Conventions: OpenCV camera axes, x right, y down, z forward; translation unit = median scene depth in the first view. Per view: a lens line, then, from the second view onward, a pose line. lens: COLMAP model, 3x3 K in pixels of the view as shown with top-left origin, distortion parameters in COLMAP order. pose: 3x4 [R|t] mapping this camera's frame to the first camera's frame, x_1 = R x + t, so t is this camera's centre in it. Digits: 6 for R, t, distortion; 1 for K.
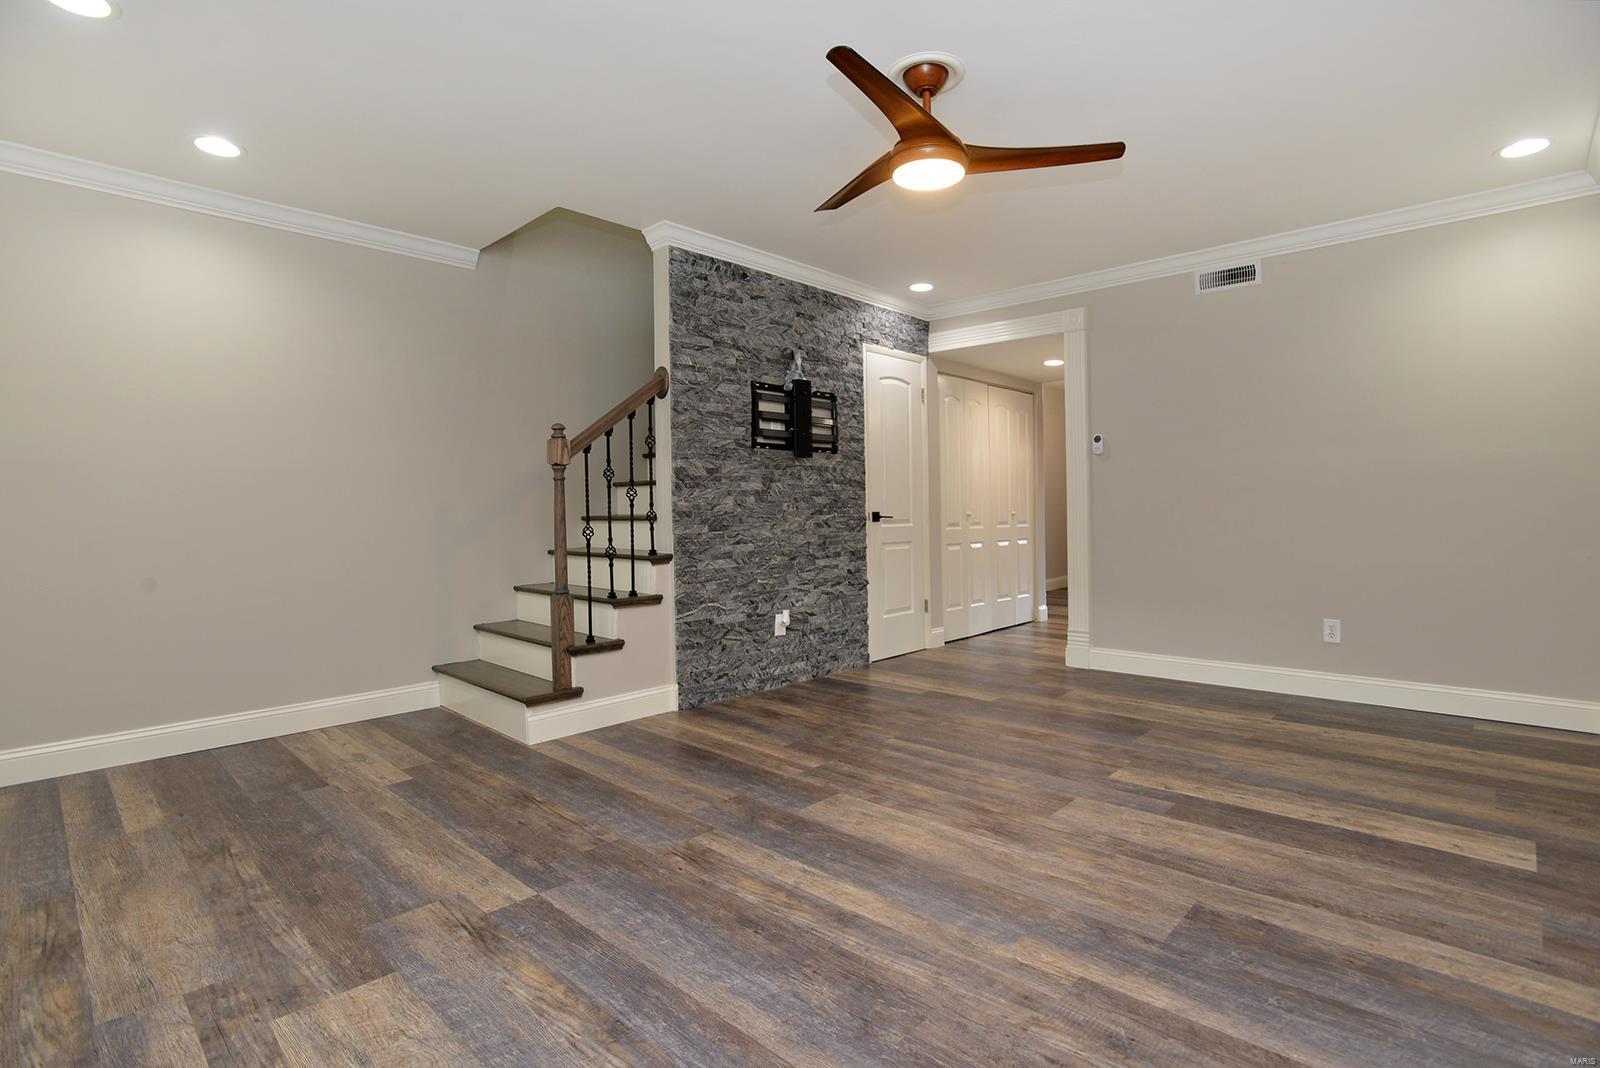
lens RADIAL K [[774.8, 0, 800.0], [0, 774.8, 534.0], [0, 0, 1]] dist [-0.082811, 0.032990]
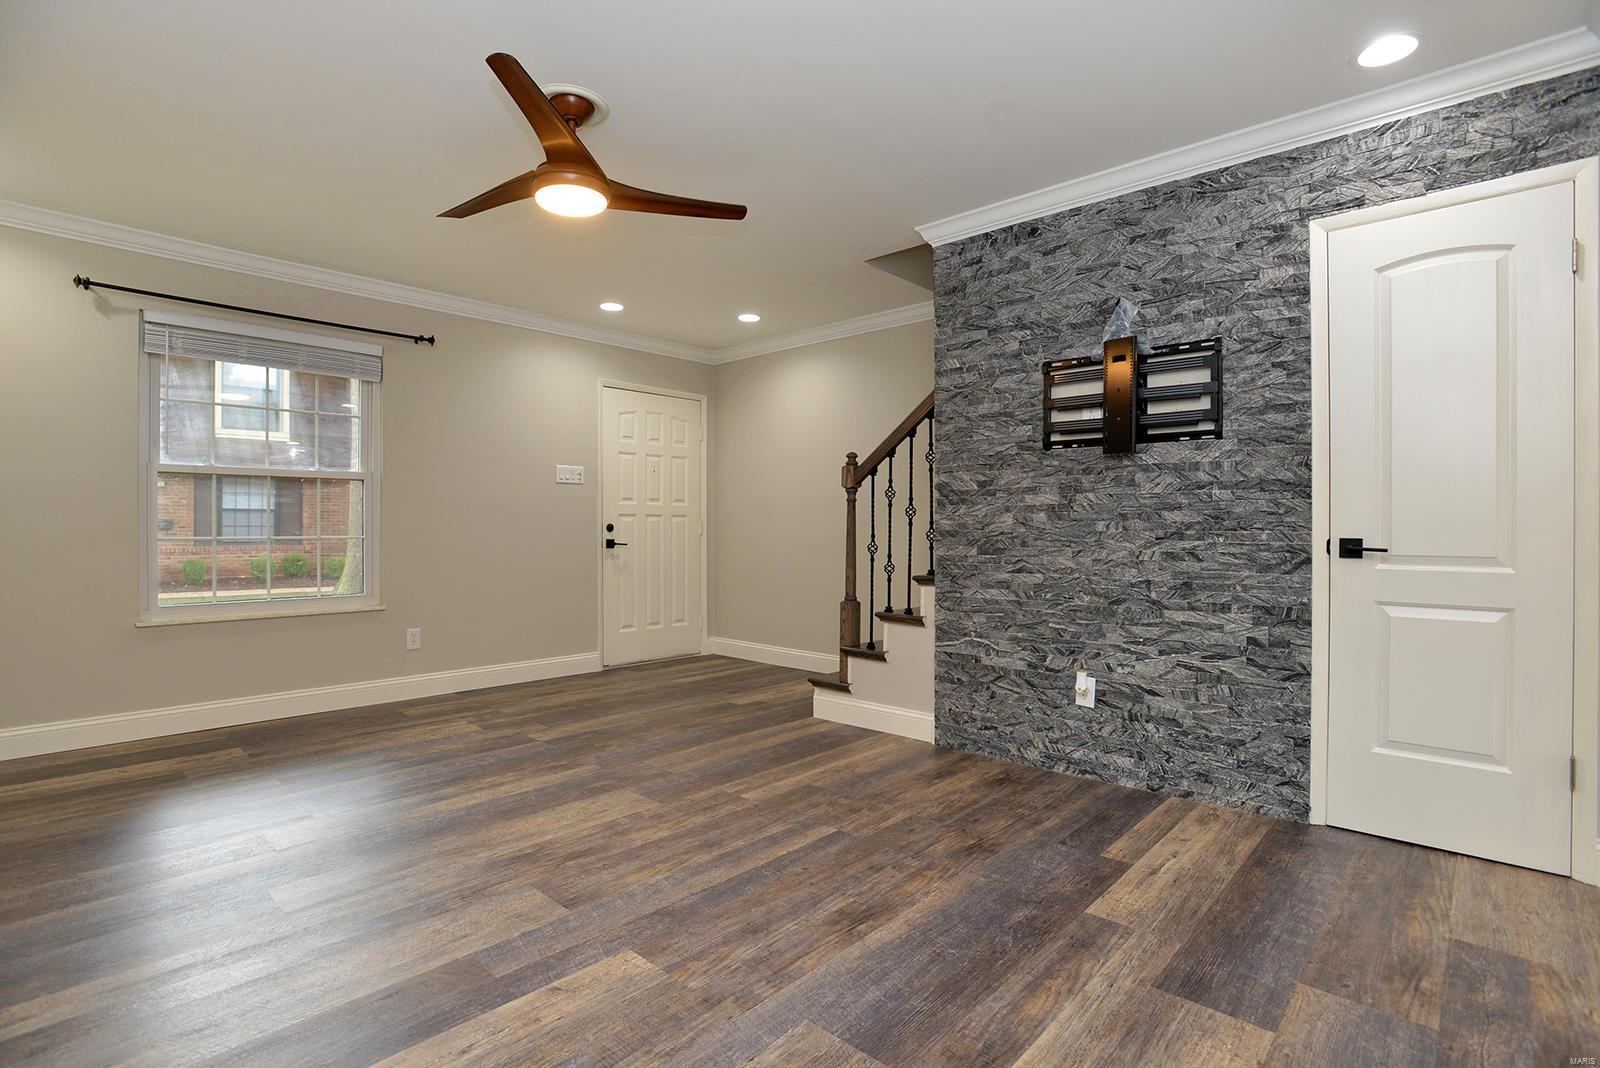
lens RADIAL K [[786.5, 0, 827.9], [0, 786.5, 541.8], [0, 0, 1]] dist [-0.066997, 0.032744]
pose [[0.026283, 0.028999, -0.999234, 0.749259], [-0.034537, 0.999009, 0.028084, -0.036016], [0.999058, 0.033773, 0.027258, 0.808753]]
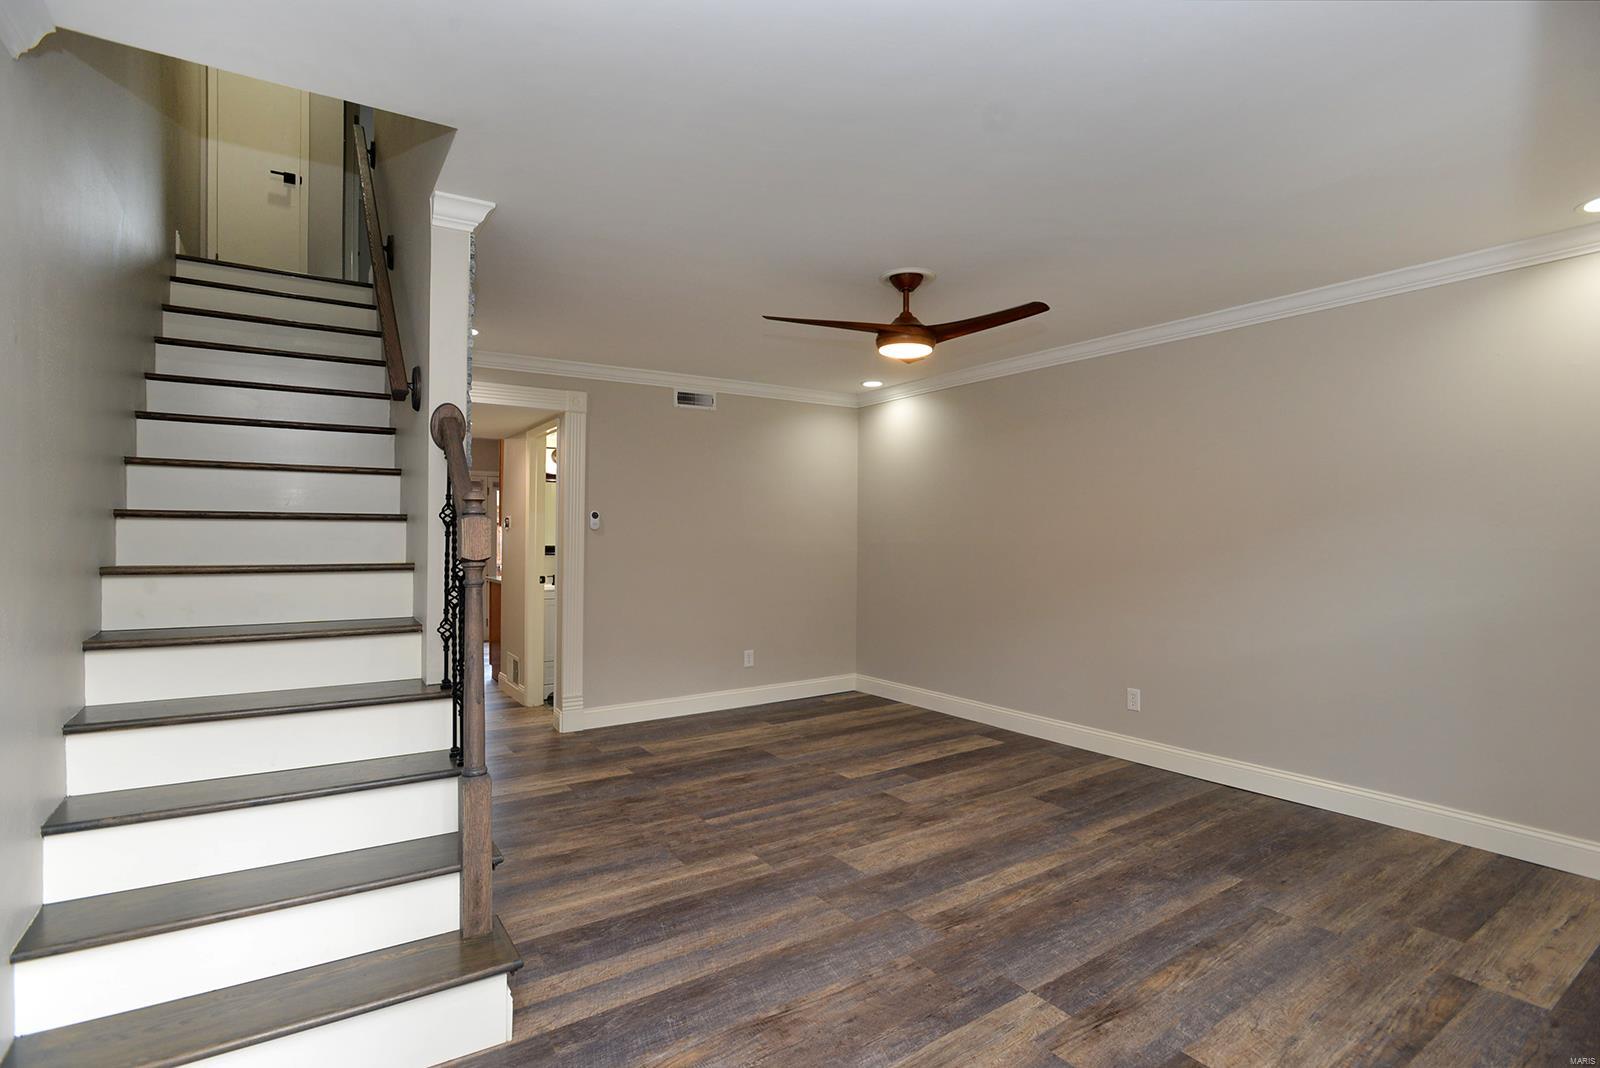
lens RADIAL K [[786.5, 0, 827.9], [0, 786.5, 541.8], [0, 0, 1]] dist [-0.066997, 0.032744]
pose [[0.203403, 0.000305, 0.979095, -0.730475], [0.034575, 0.999374, -0.007494, -0.078174], [-0.978484, 0.035377, 0.203265, 0.517825]]
